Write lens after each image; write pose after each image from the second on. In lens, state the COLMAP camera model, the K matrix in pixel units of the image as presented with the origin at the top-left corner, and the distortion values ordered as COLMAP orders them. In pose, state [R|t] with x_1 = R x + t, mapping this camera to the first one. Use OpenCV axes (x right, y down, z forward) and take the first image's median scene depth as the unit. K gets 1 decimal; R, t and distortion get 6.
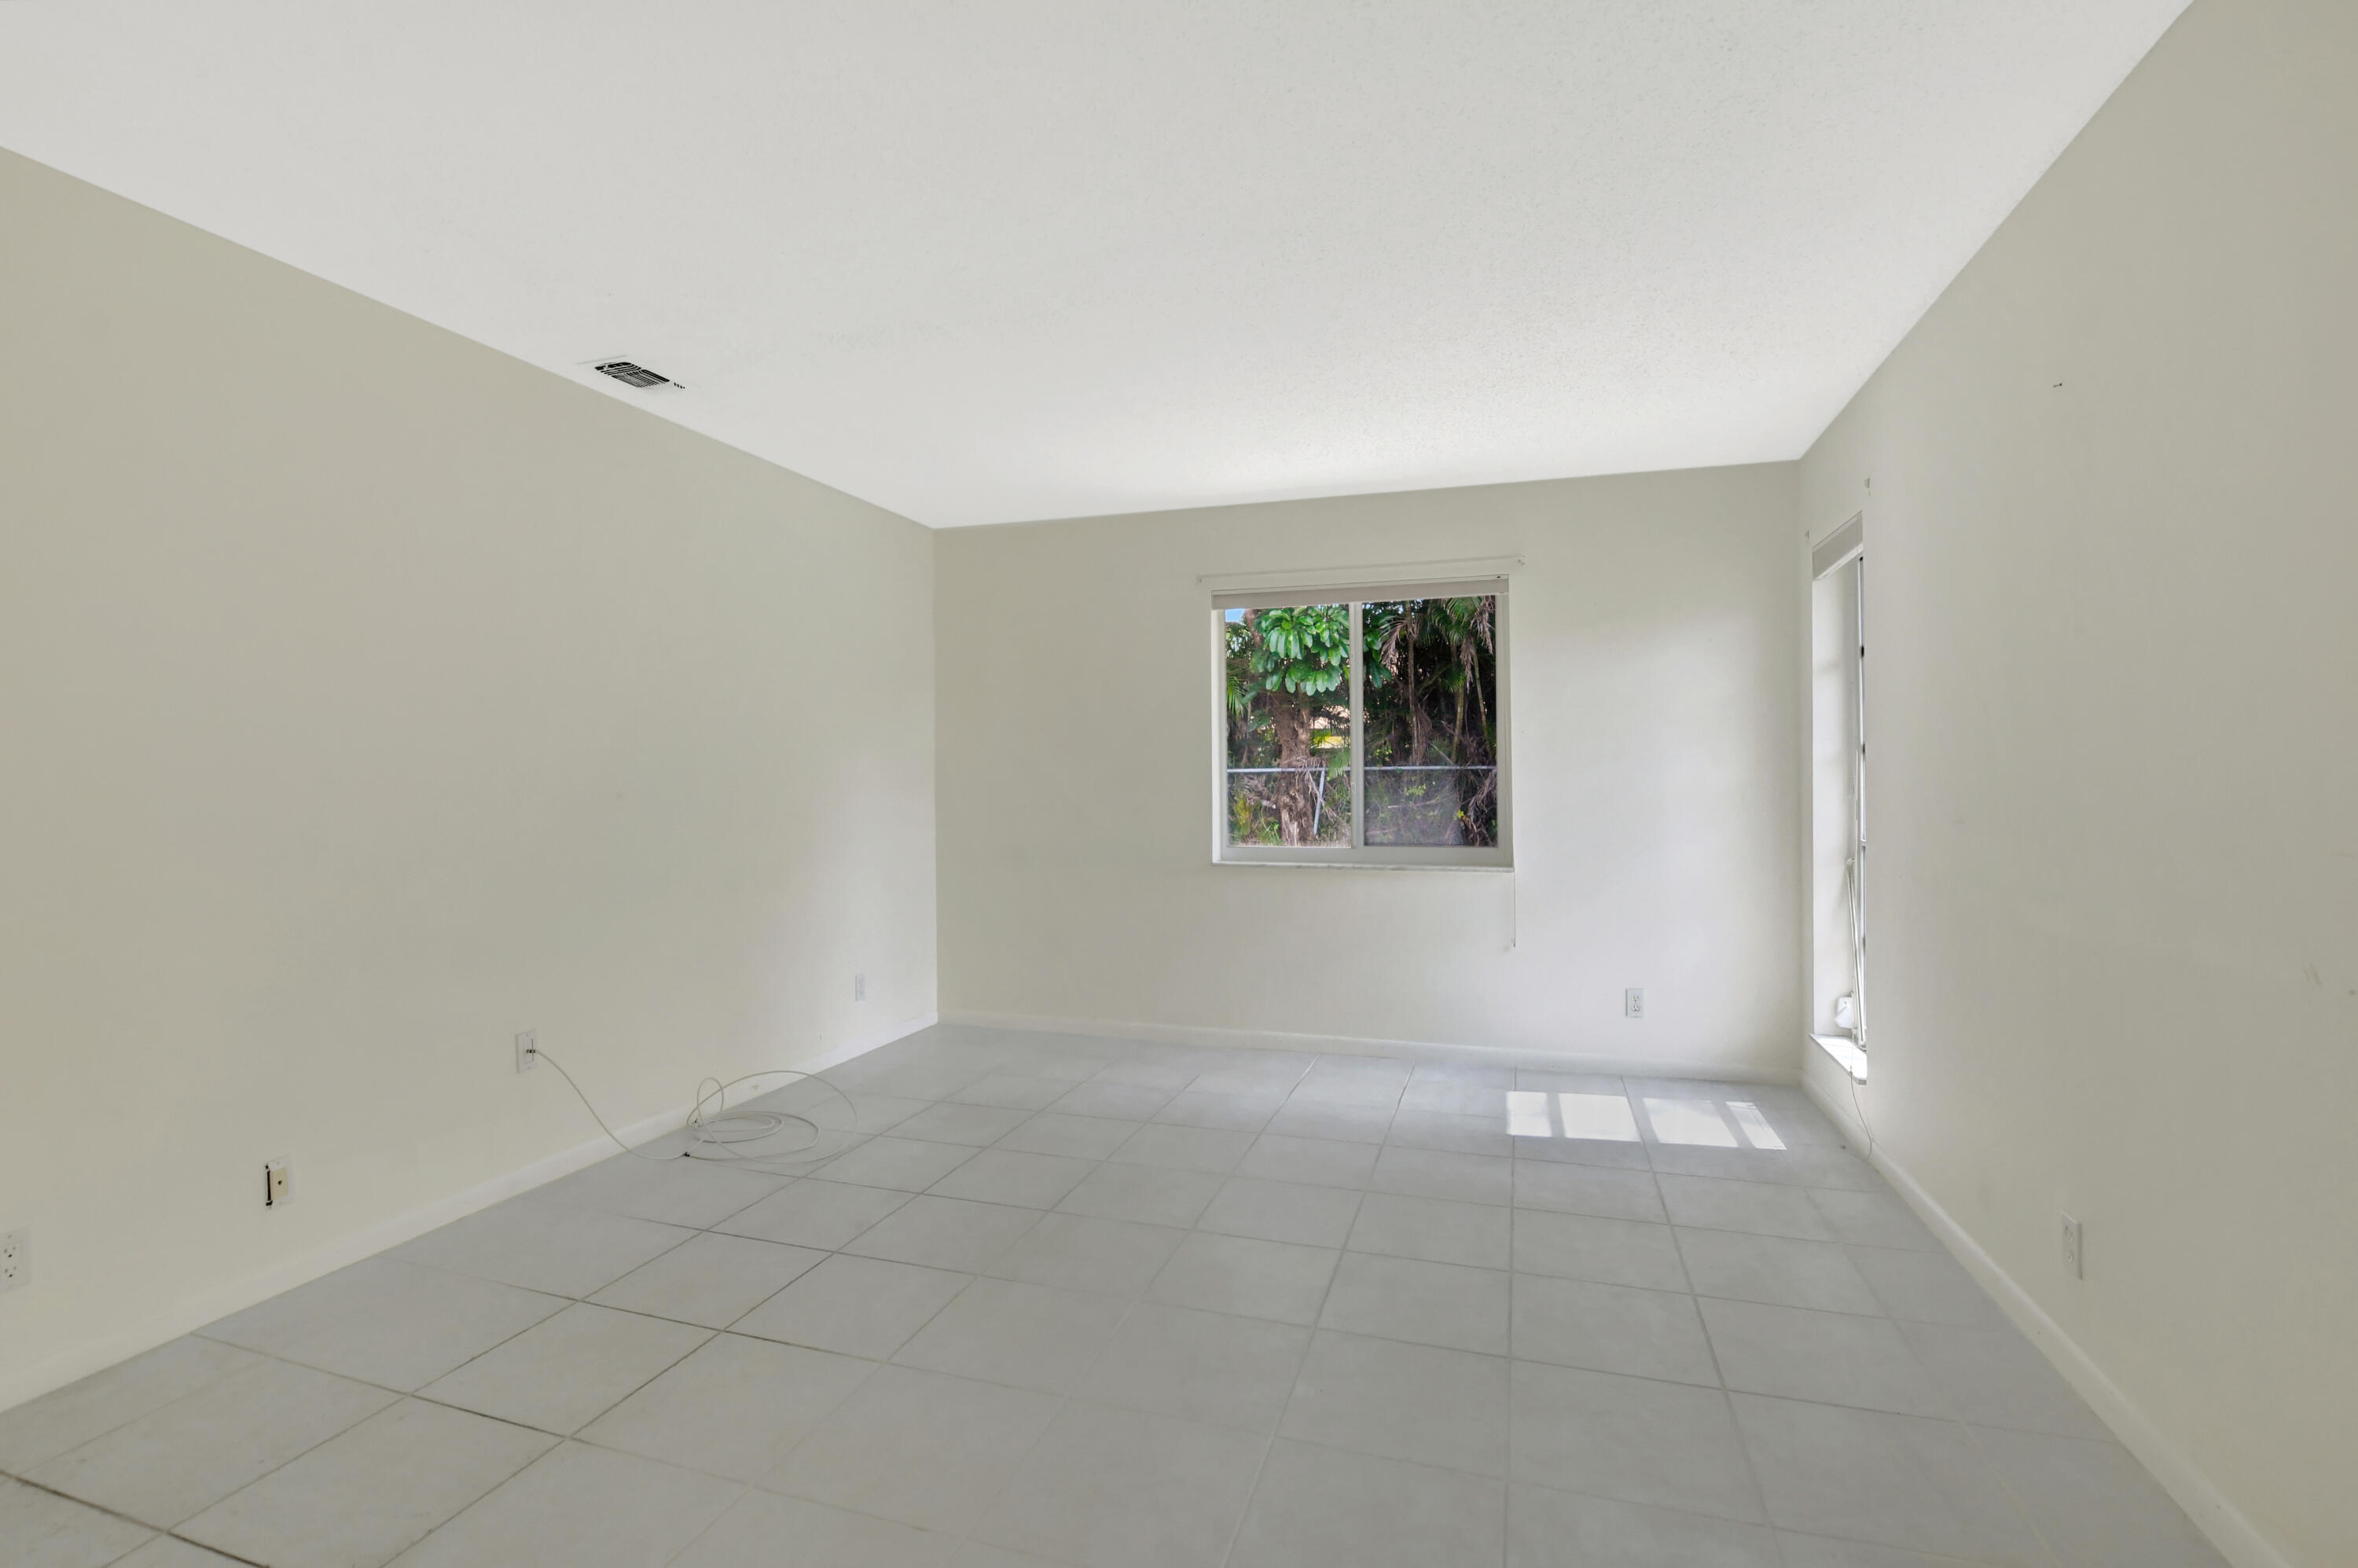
lens RADIAL K [[1074.8, 0, 1202.0], [0, 1074.8, 791.7], [0, 0, 1]] dist [-0.031059, 0.004195]
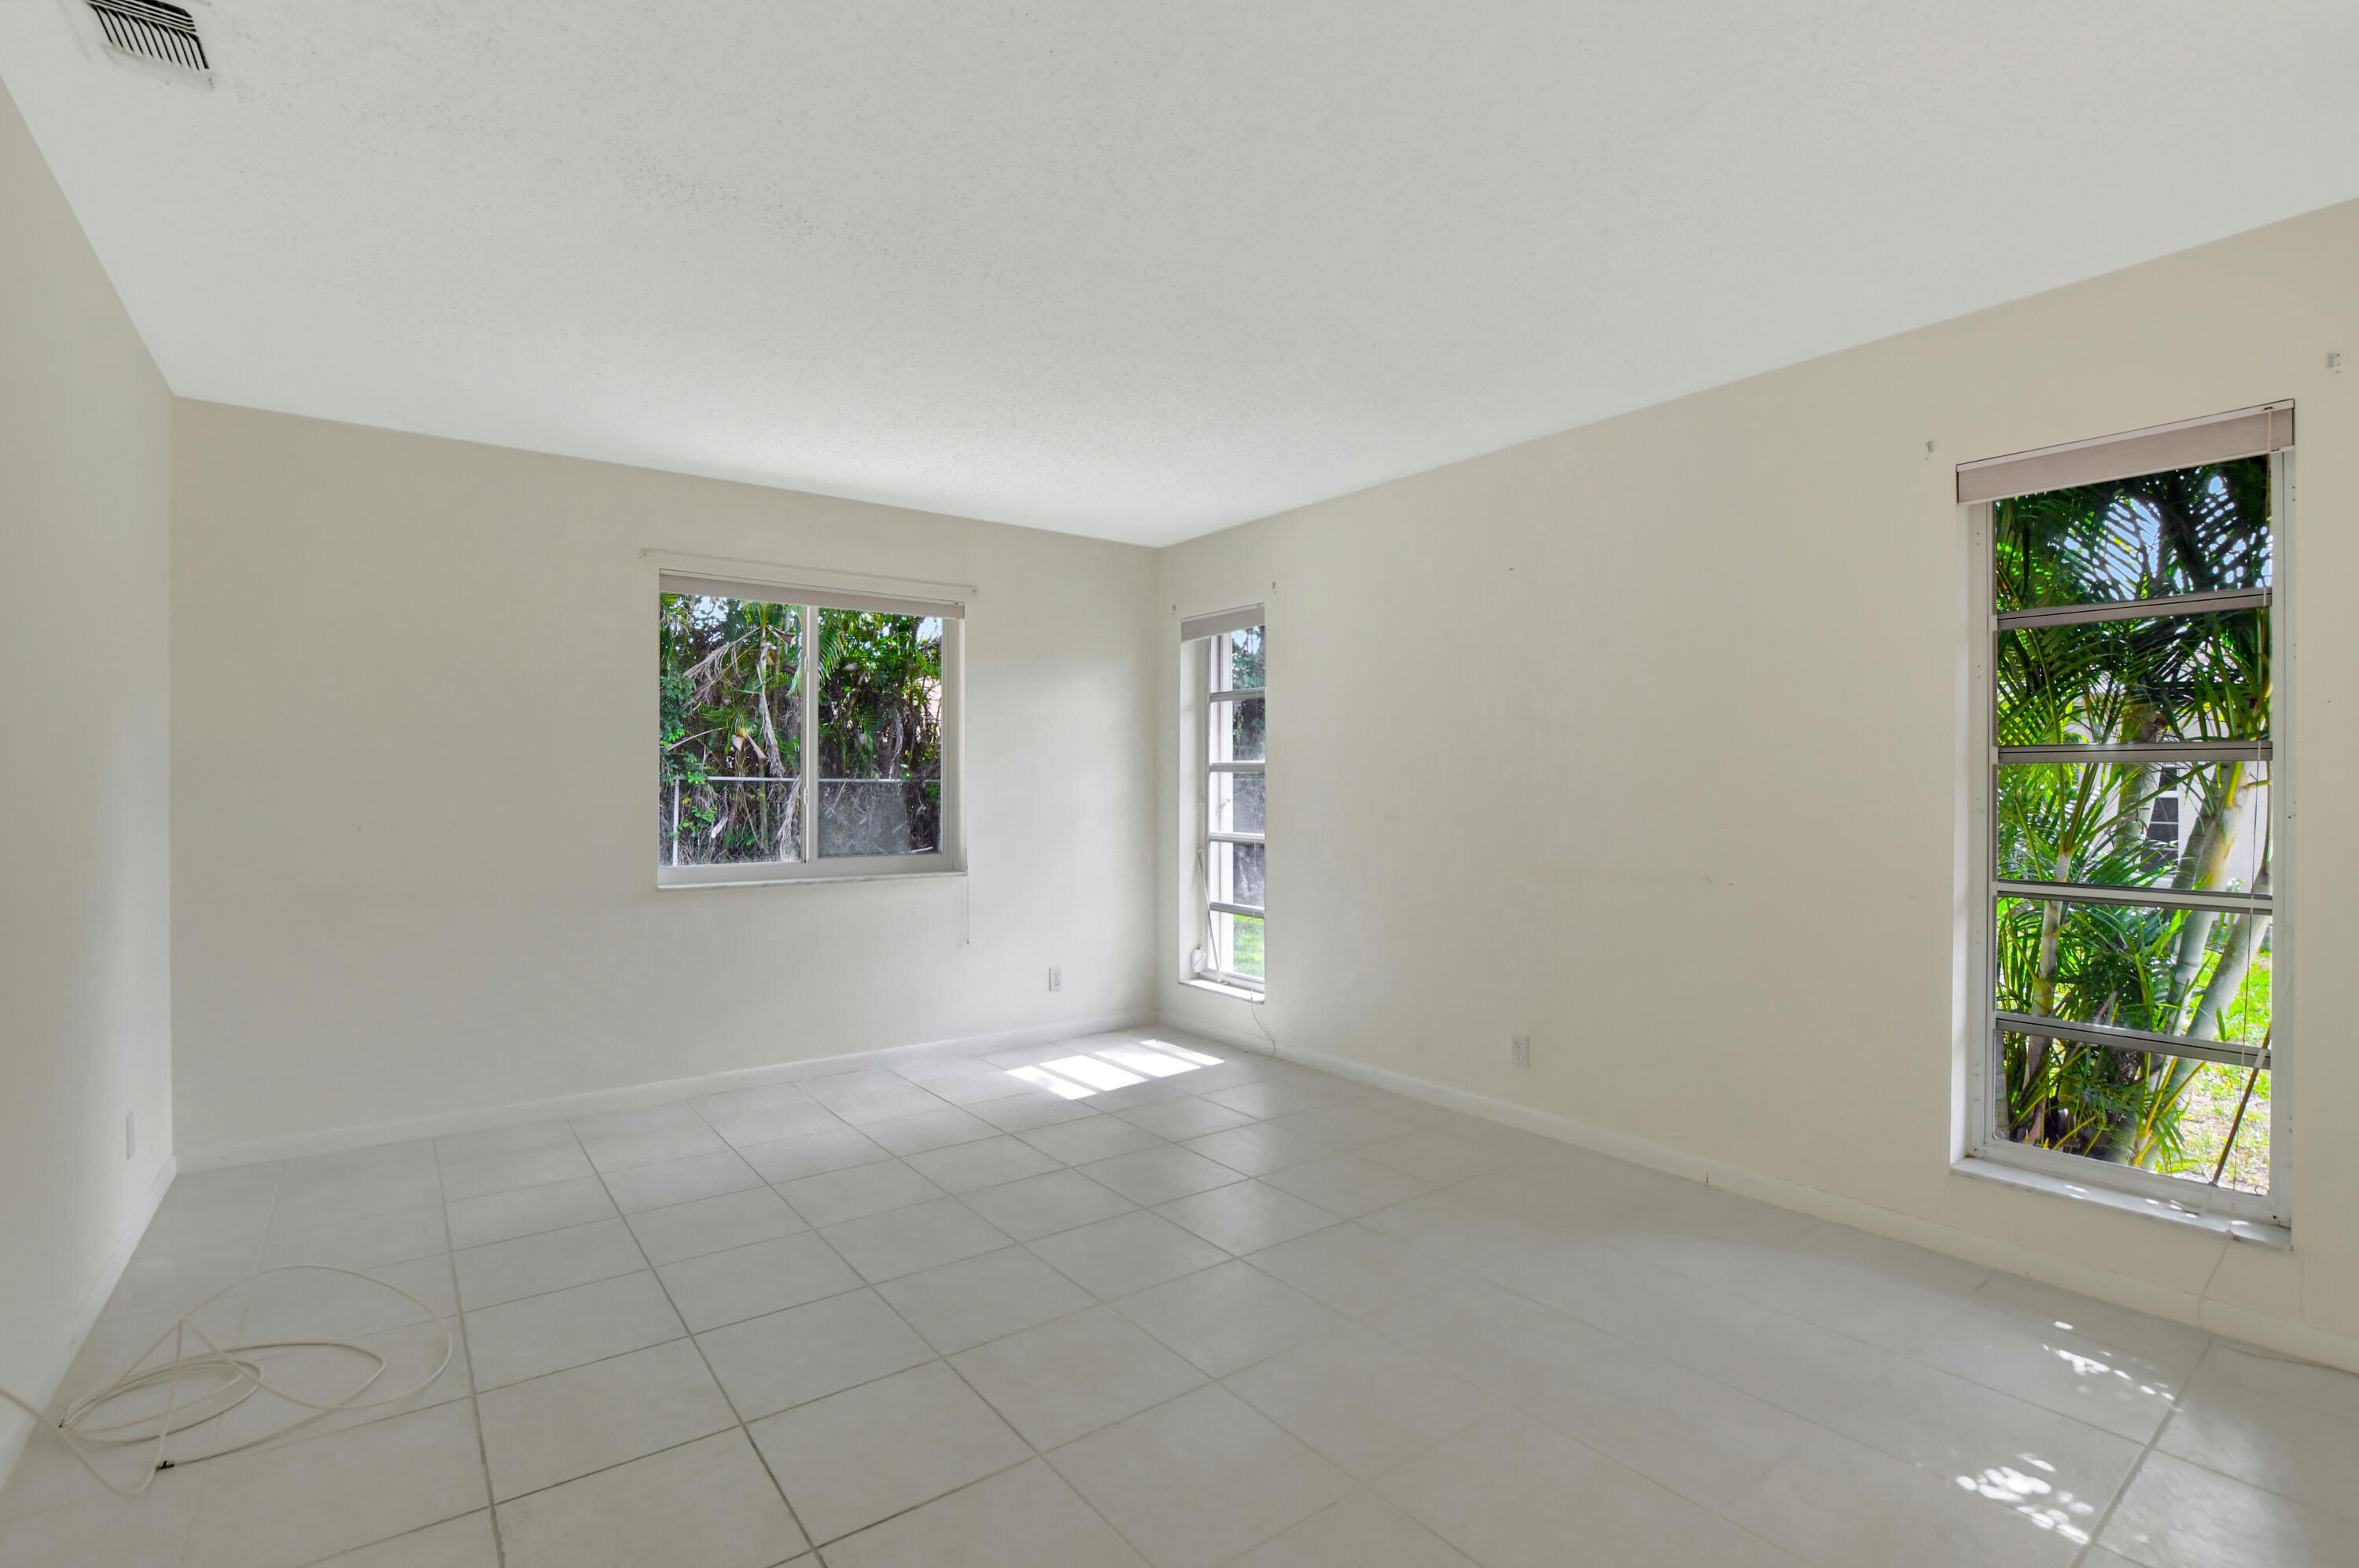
lens RADIAL K [[1075.3, 0, 1163.1], [0, 1075.3, 774.5], [0, 0, 1]] dist [-0.031059, 0.004195]
pose [[0.580804, 0.014789, 0.813909, -0.500265], [0.004876, 0.999754, -0.021646, -0.002961], [-0.814029, 0.016541, 0.580589, 0.205410]]
